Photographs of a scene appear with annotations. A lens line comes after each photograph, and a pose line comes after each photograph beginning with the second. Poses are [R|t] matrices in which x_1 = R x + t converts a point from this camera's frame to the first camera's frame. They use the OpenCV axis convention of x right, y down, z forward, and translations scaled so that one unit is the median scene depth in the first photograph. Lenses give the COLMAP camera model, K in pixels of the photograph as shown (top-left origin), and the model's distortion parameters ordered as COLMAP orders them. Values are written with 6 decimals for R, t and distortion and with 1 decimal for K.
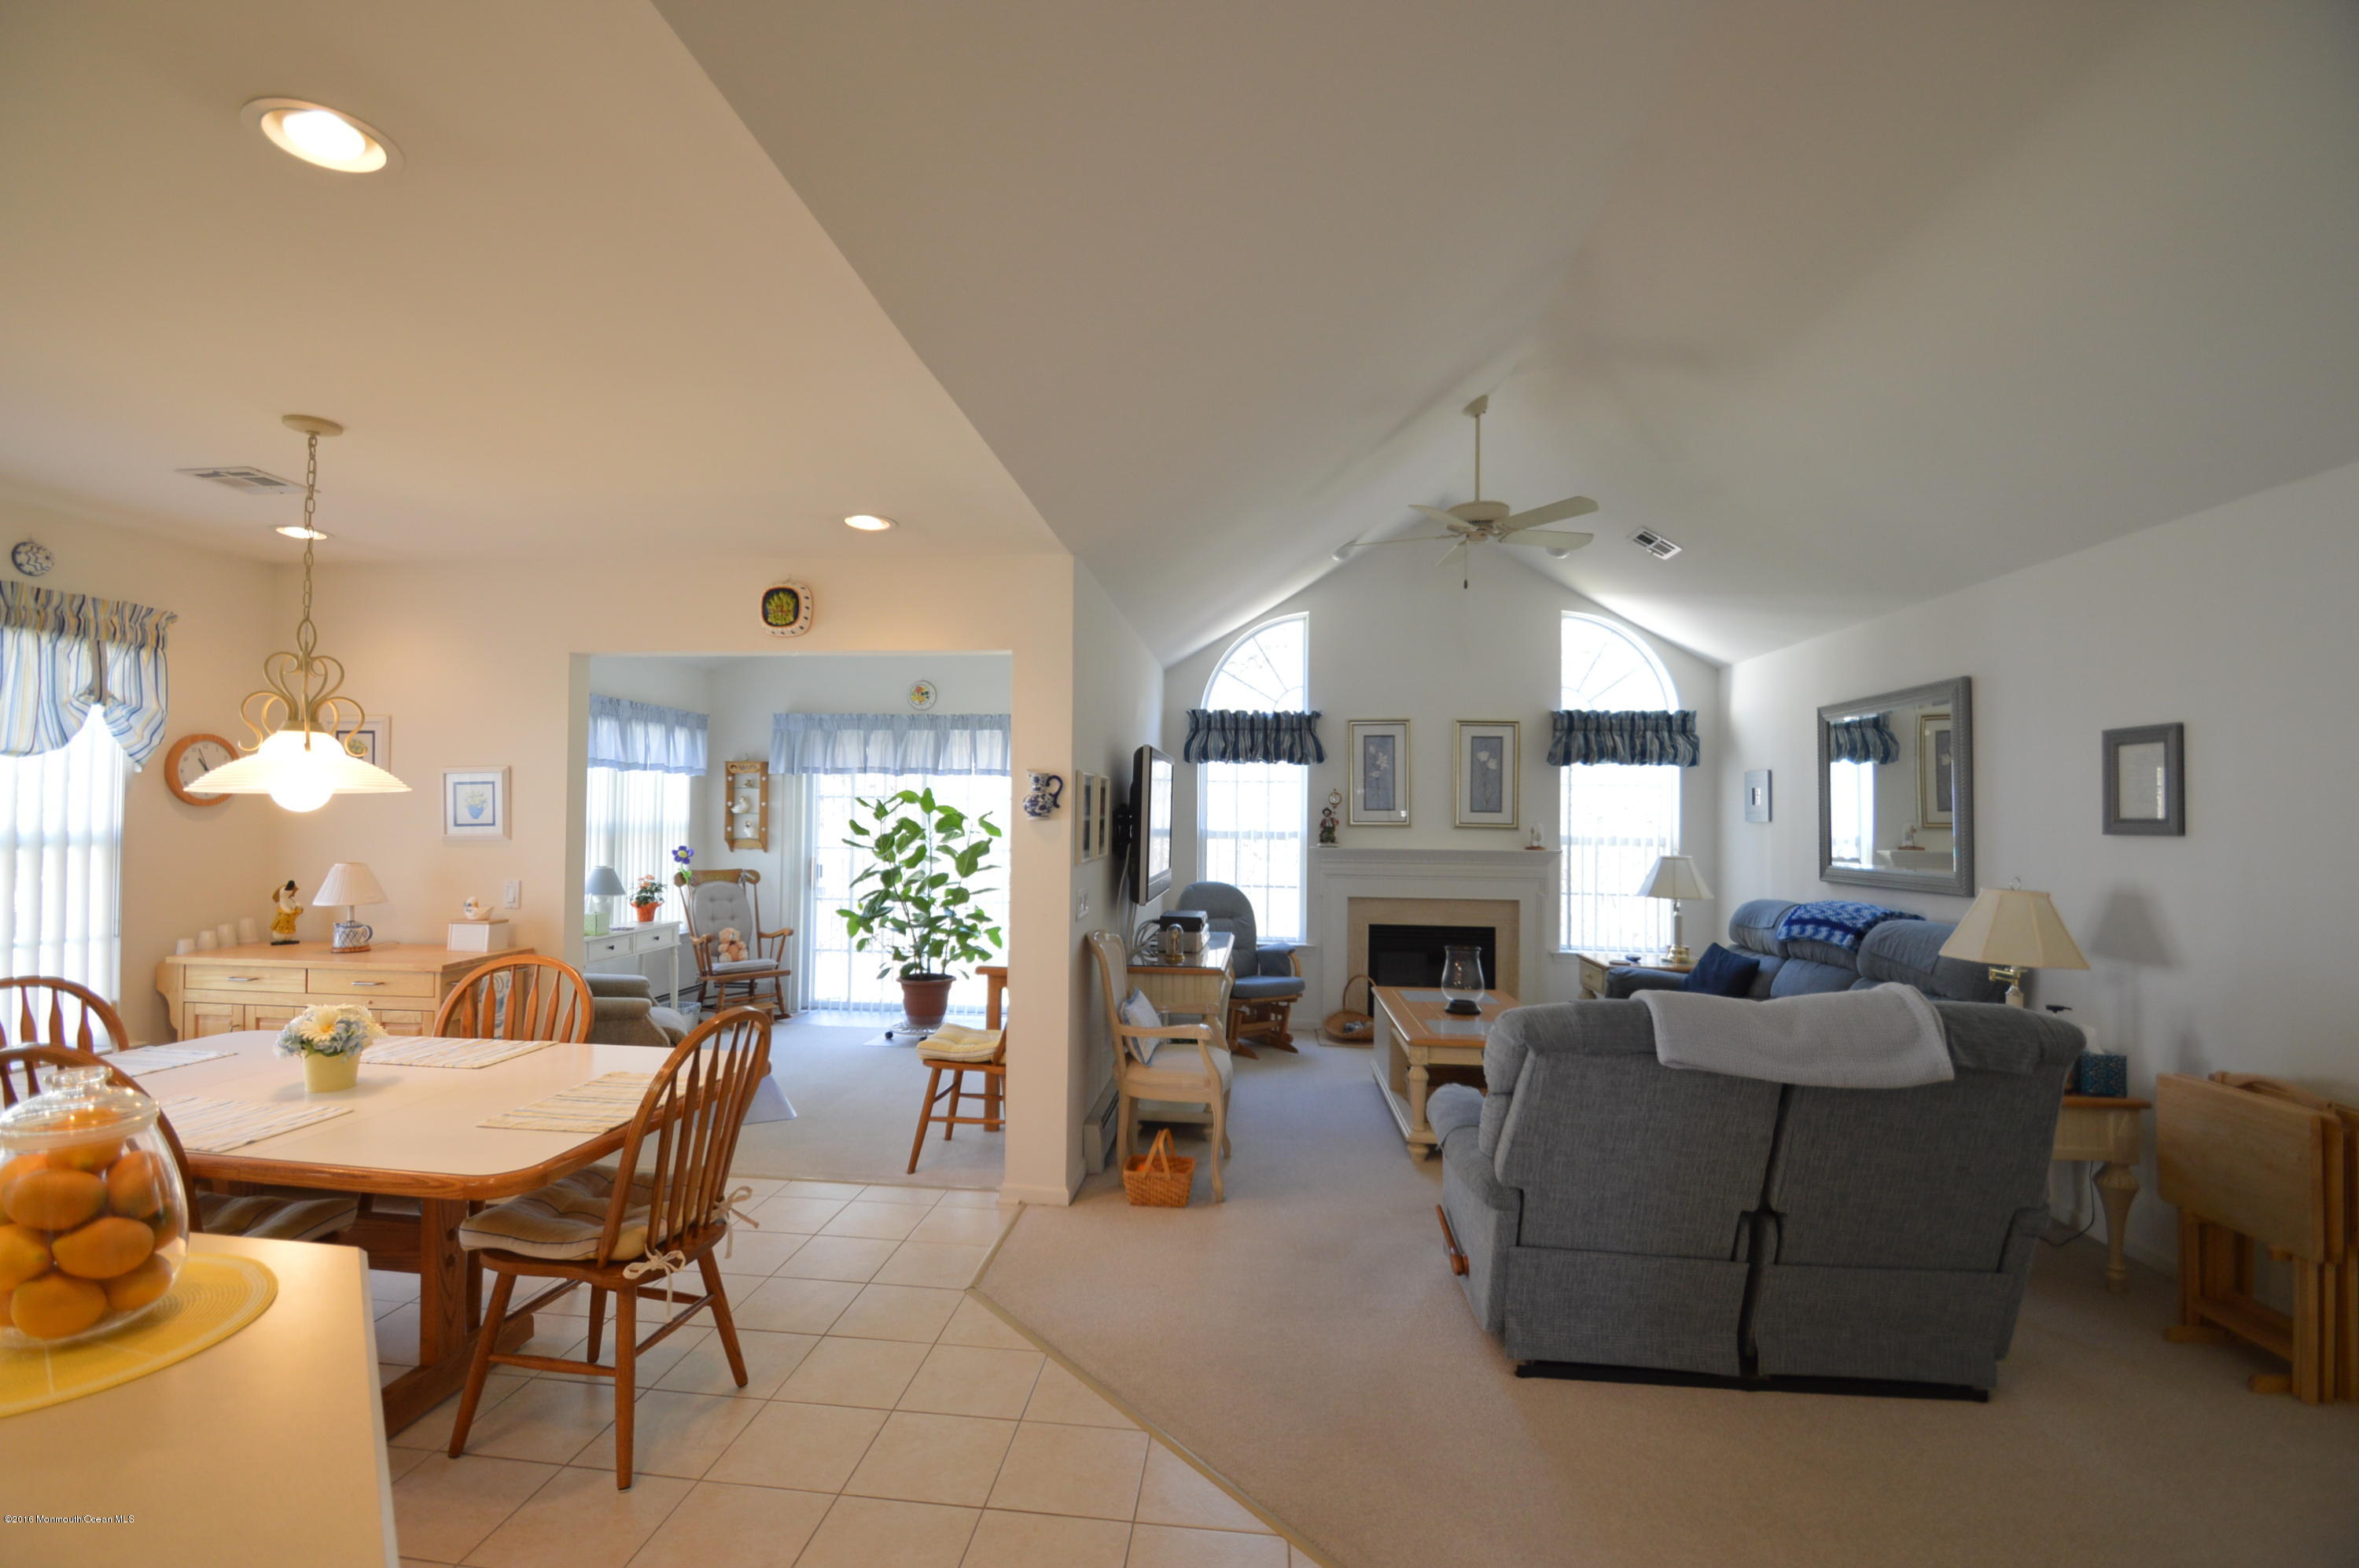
lens RADIAL K [[1032.8, 0, 1154.3], [0, 1032.8, 796.0], [0, 0, 1]] dist [0.014240, -0.018062]
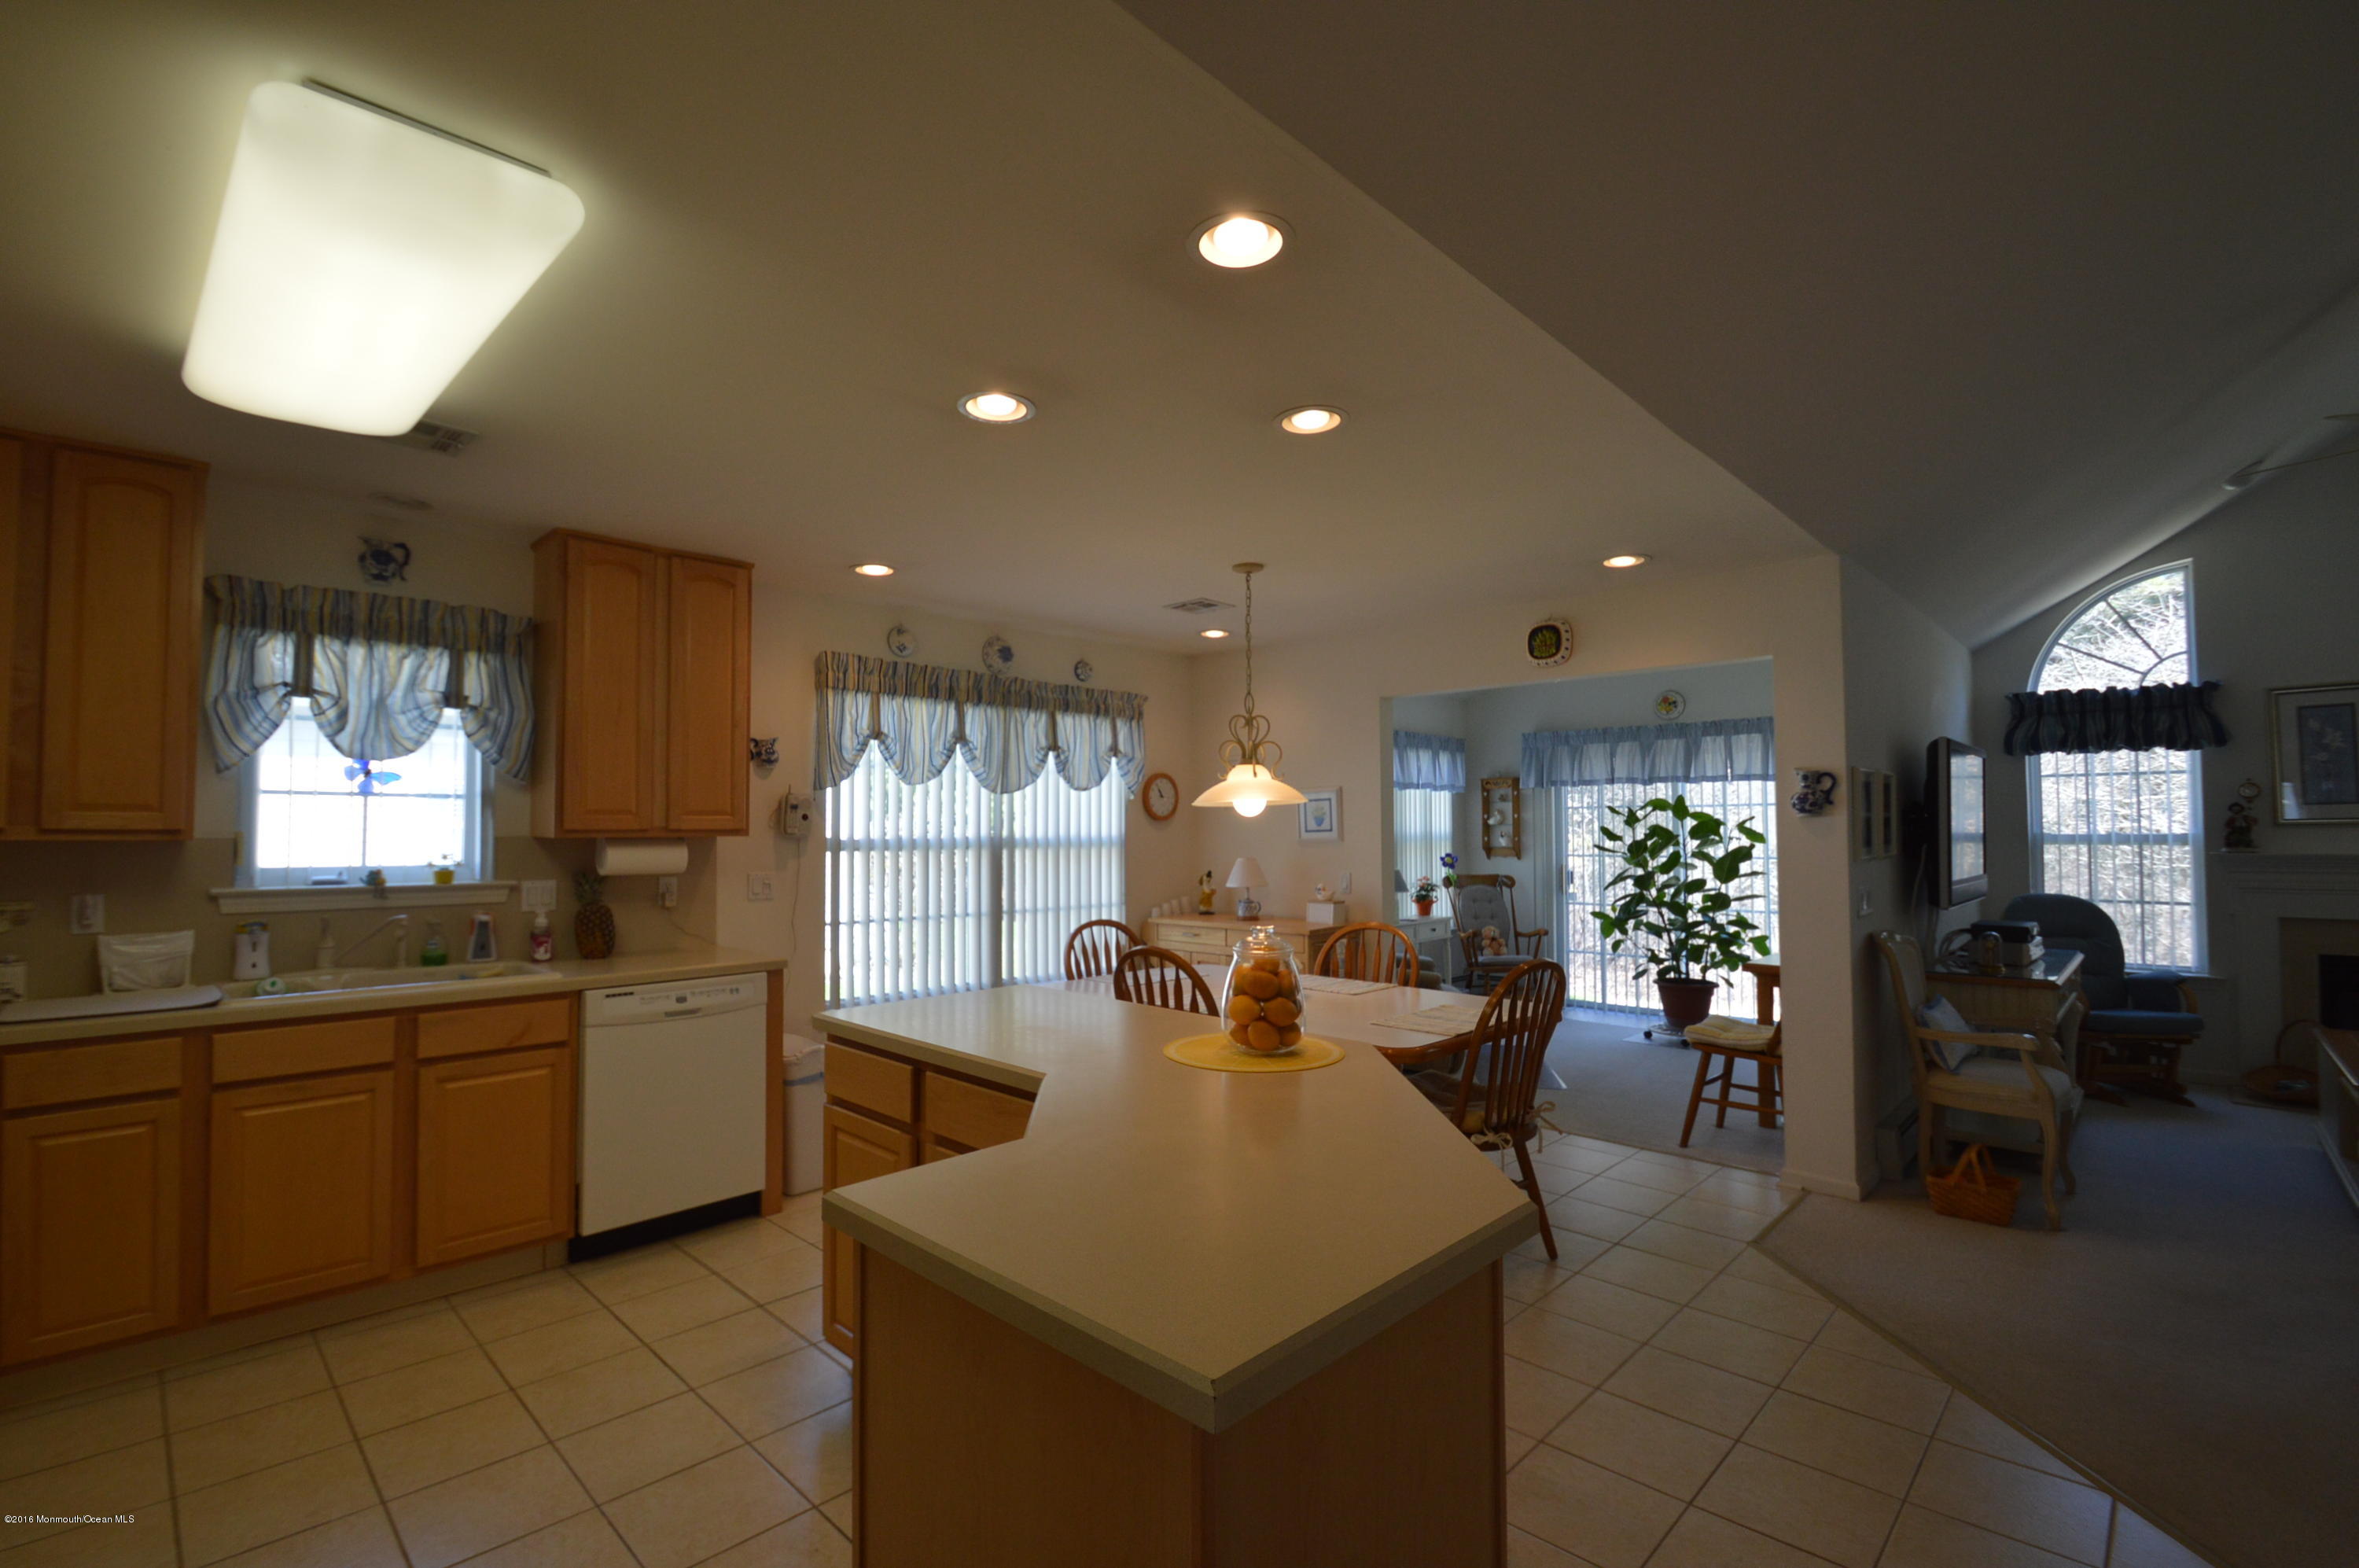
lens RADIAL K [[1032.8, 0, 1154.3], [0, 1032.8, 796.0], [0, 0, 1]] dist [0.014240, -0.018062]
pose [[0.780658, -0.035262, -0.623963, 0.013324], [0.022767, 0.999349, -0.027991, 0.009954], [0.624544, 0.007646, 0.780953, -0.122492]]
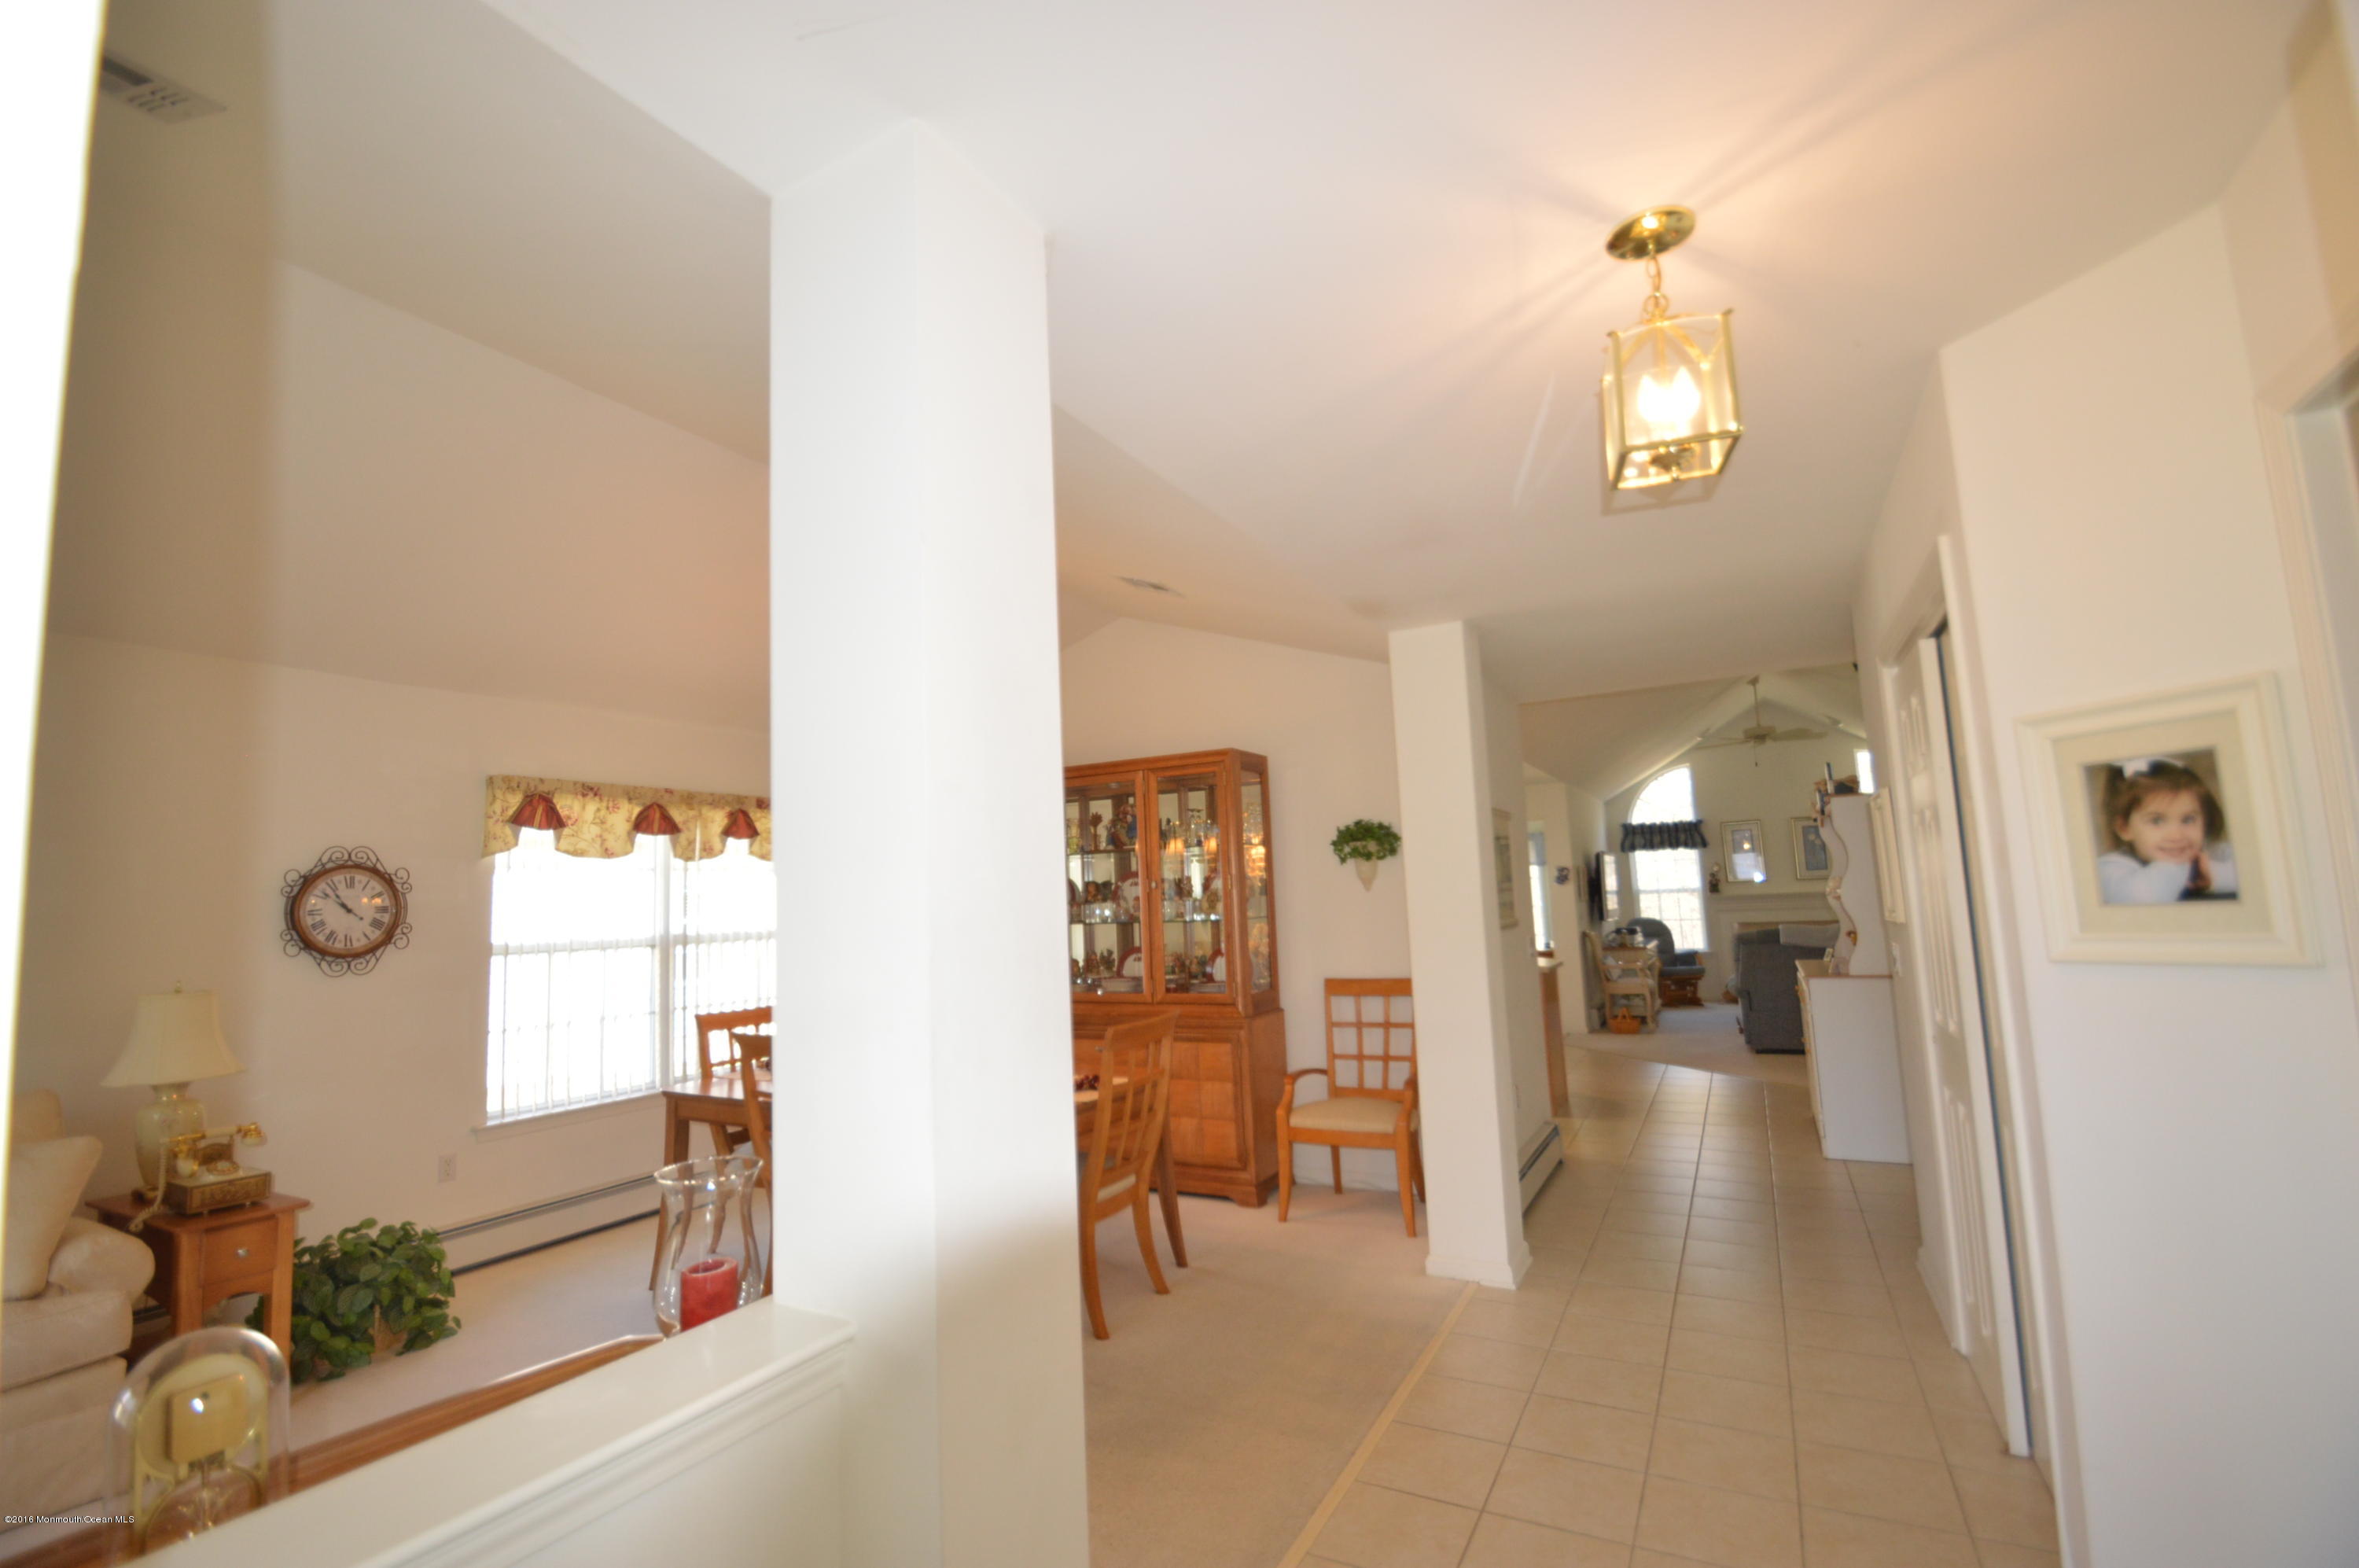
lens RADIAL K [[1036.0, 0, 1151.9], [0, 1036.0, 797.4], [0, 0, 1]] dist [0.004051, -0.011952]
pose [[0.917400, -0.090188, -0.387612, -0.014748], [0.057824, 0.993855, -0.094388, -0.005845], [0.393743, 0.064178, 0.916978, -1.062762]]
